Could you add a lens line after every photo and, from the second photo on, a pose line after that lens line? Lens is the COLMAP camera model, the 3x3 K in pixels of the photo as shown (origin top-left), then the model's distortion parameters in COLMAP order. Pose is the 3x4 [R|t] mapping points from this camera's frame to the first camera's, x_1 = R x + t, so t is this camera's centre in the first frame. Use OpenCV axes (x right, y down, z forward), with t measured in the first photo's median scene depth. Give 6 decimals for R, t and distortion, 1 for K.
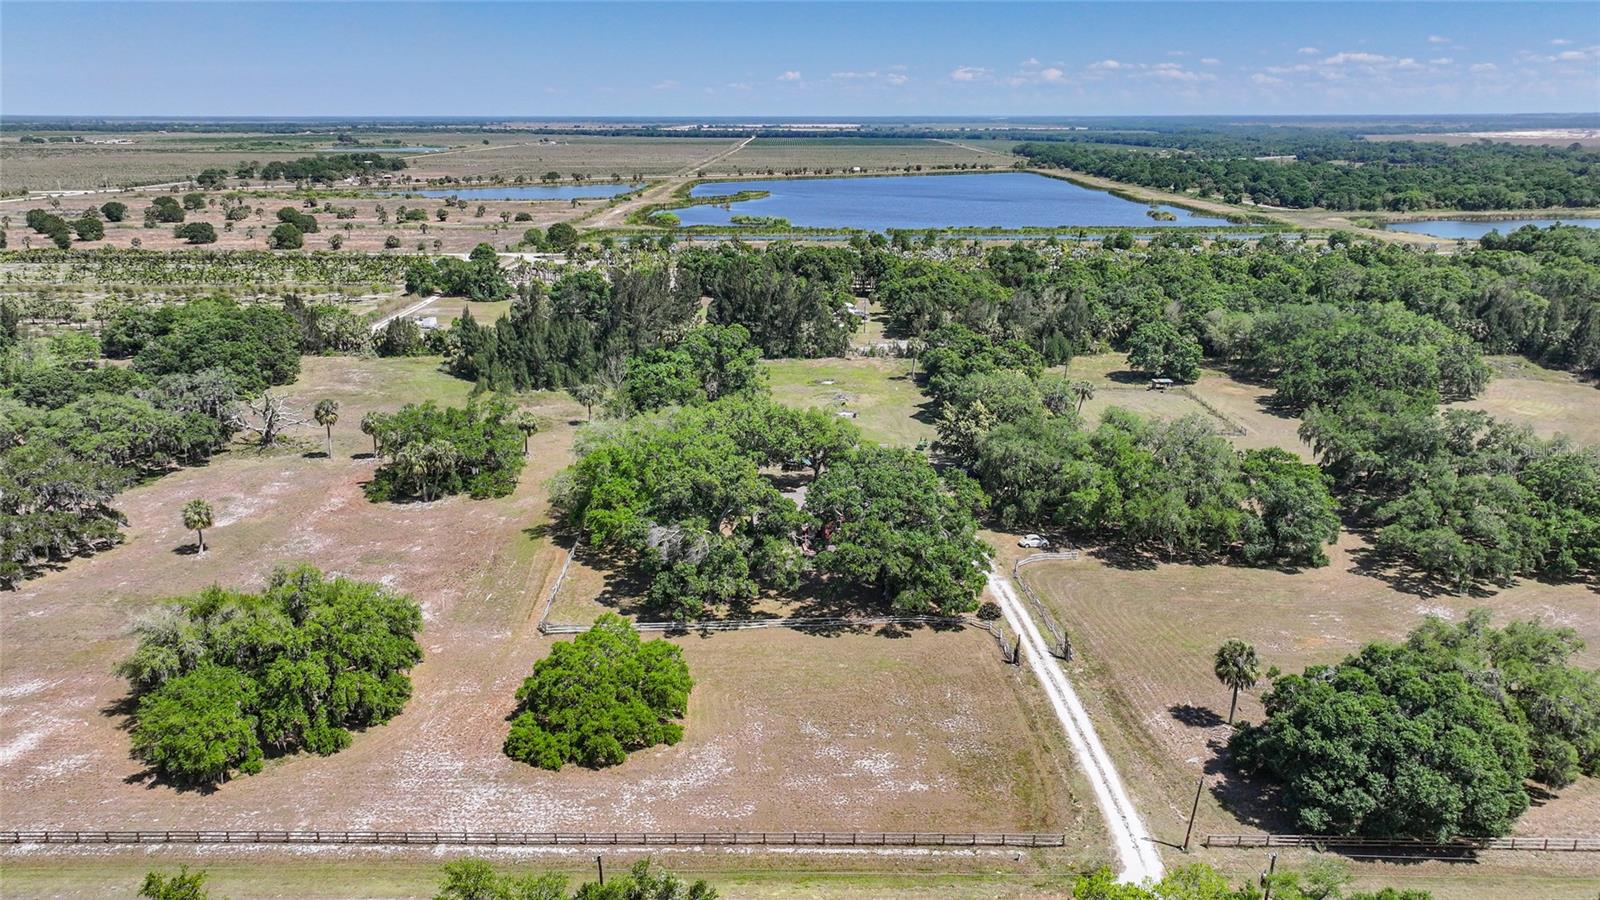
lens RADIAL K [[1140.9, 0, 800.0], [0, 1140.9, 450.0], [0, 0, 1]] dist [-0.001932, 0.022255]
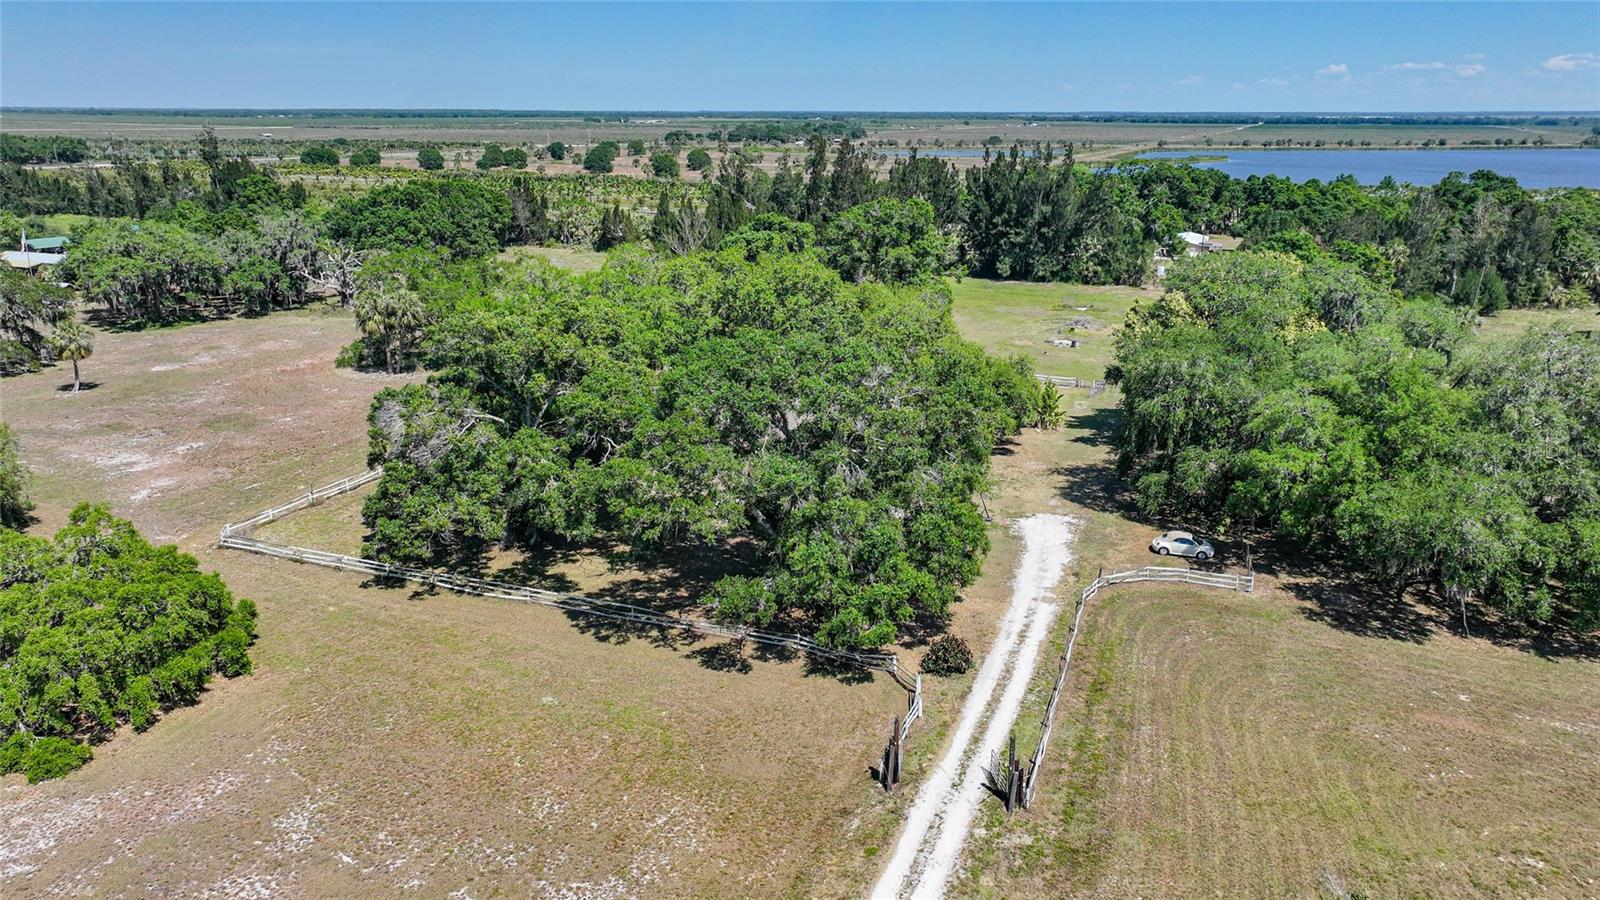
lens RADIAL K [[1140.9, 0, 800.0], [0, 1140.9, 450.0], [0, 0, 1]] dist [-0.001932, 0.022255]
pose [[0.909944, 0.125314, -0.395347, 0.249614], [-0.124721, 0.991816, 0.027315, 0.046702], [0.395534, 0.024453, 0.918126, 0.481179]]
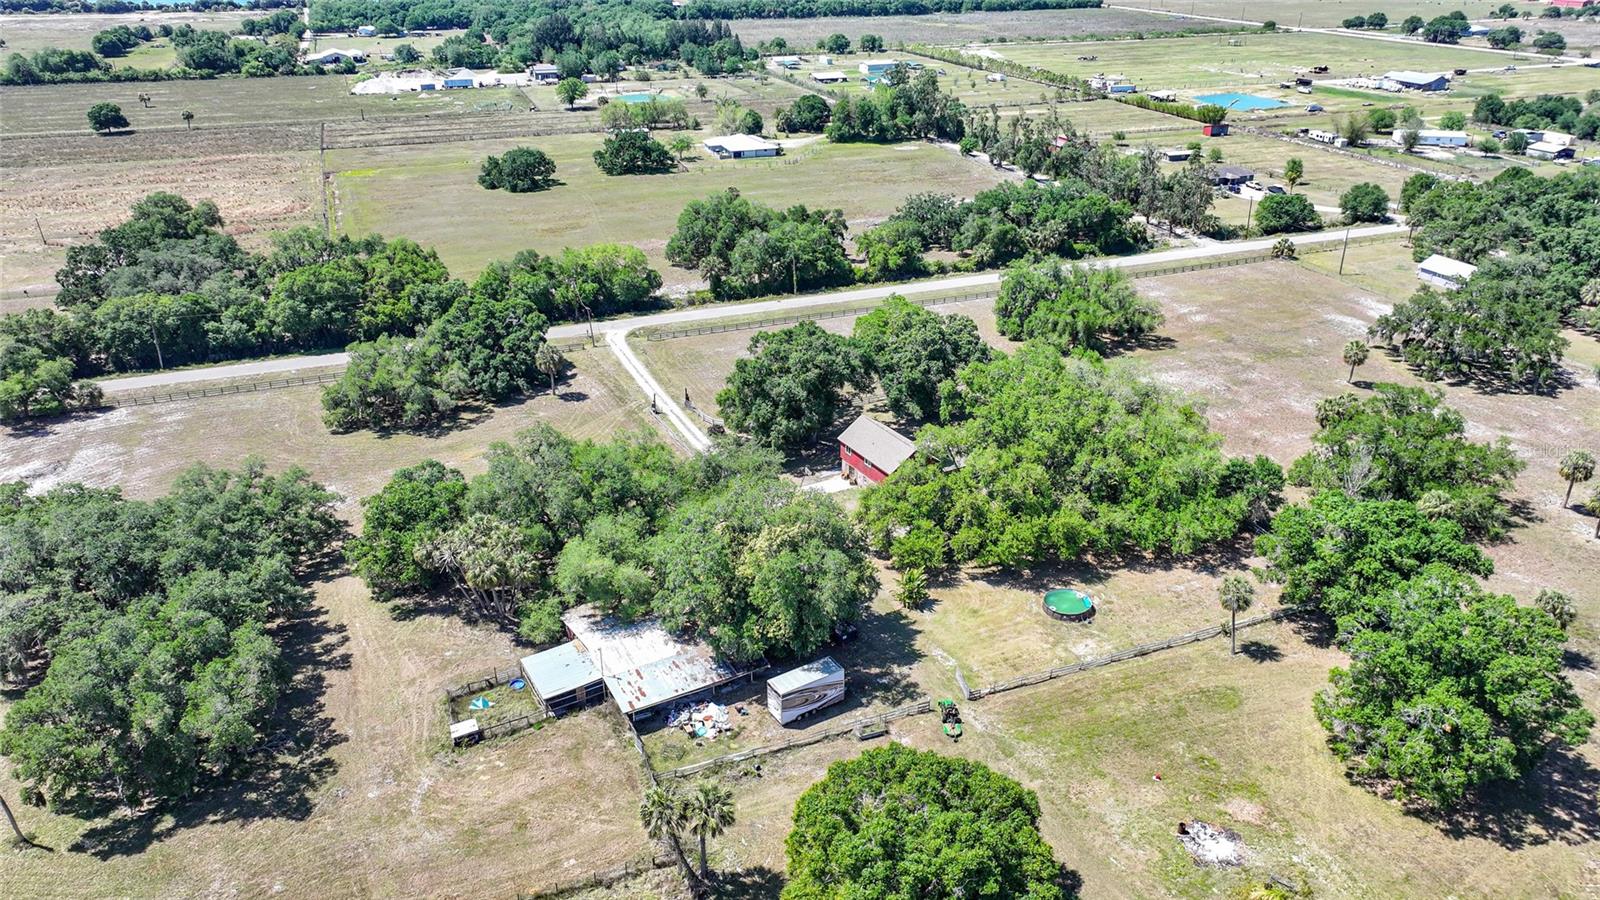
lens RADIAL K [[1140.9, 0, 800.0], [0, 1140.9, 450.0], [0, 0, 1]] dist [-0.001932, 0.022255]
pose [[-0.933164, 0.151596, -0.325919, 0.433259], [-0.101755, 0.758215, 0.644016, -0.581790], [0.344747, 0.634137, -0.692113, 1.685821]]
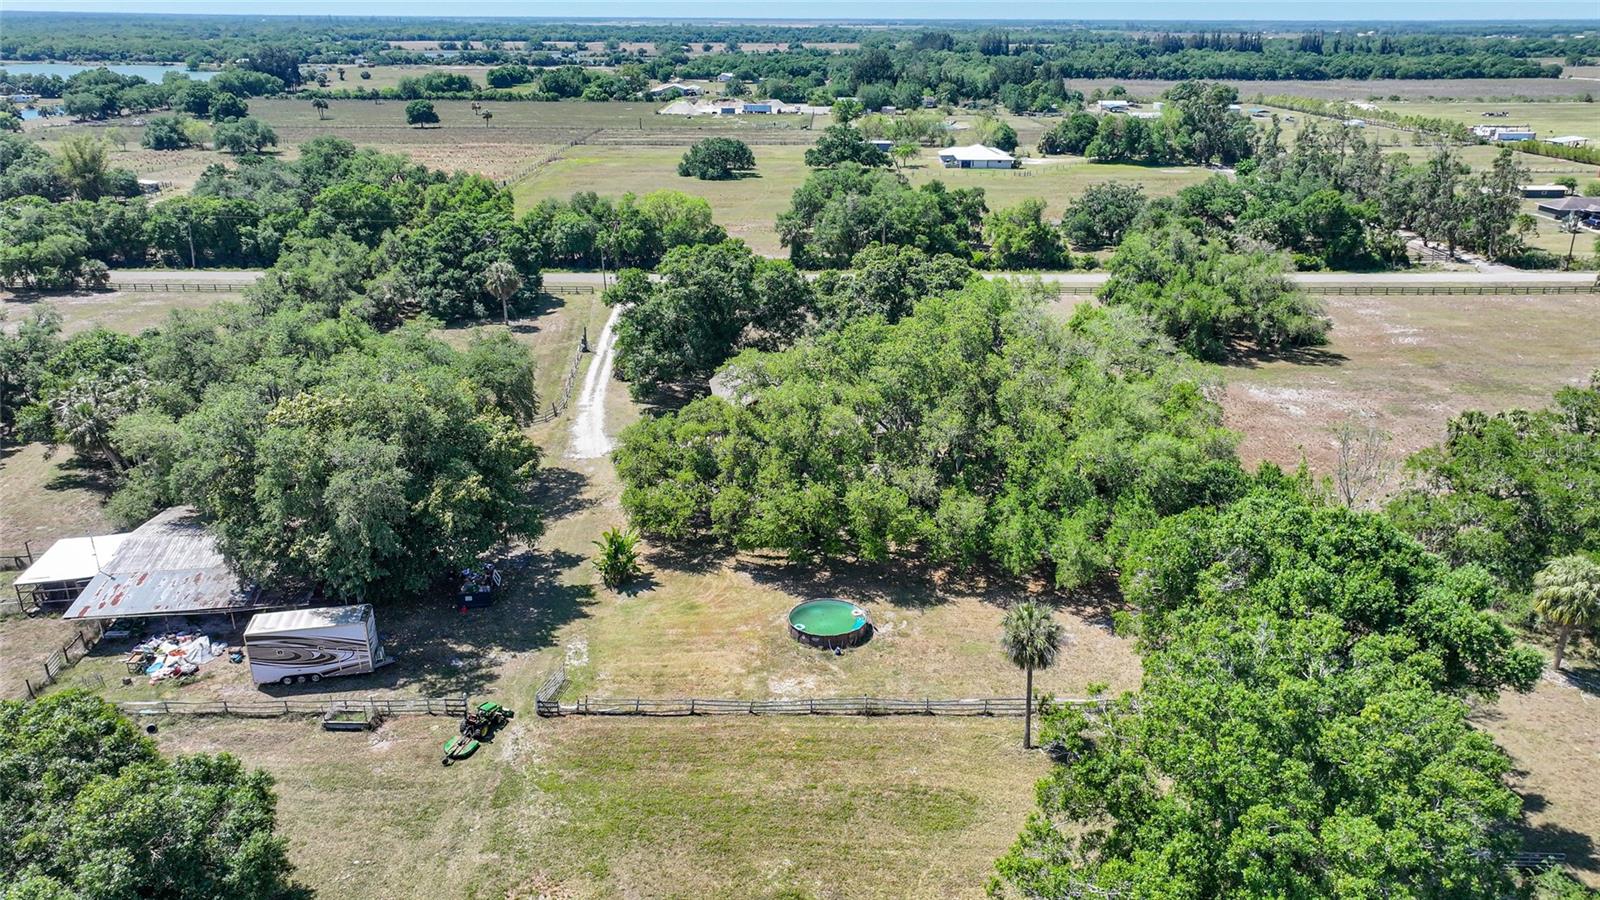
lens RADIAL K [[1140.9, 0, 800.0], [0, 1140.9, 450.0], [0, 0, 1]] dist [-0.001932, 0.022255]
pose [[-0.999953, -0.009642, 0.001321, 0.009361], [-0.006939, 0.801486, 0.597973, -0.352543], [-0.006824, 0.597935, -0.801515, 1.616938]]
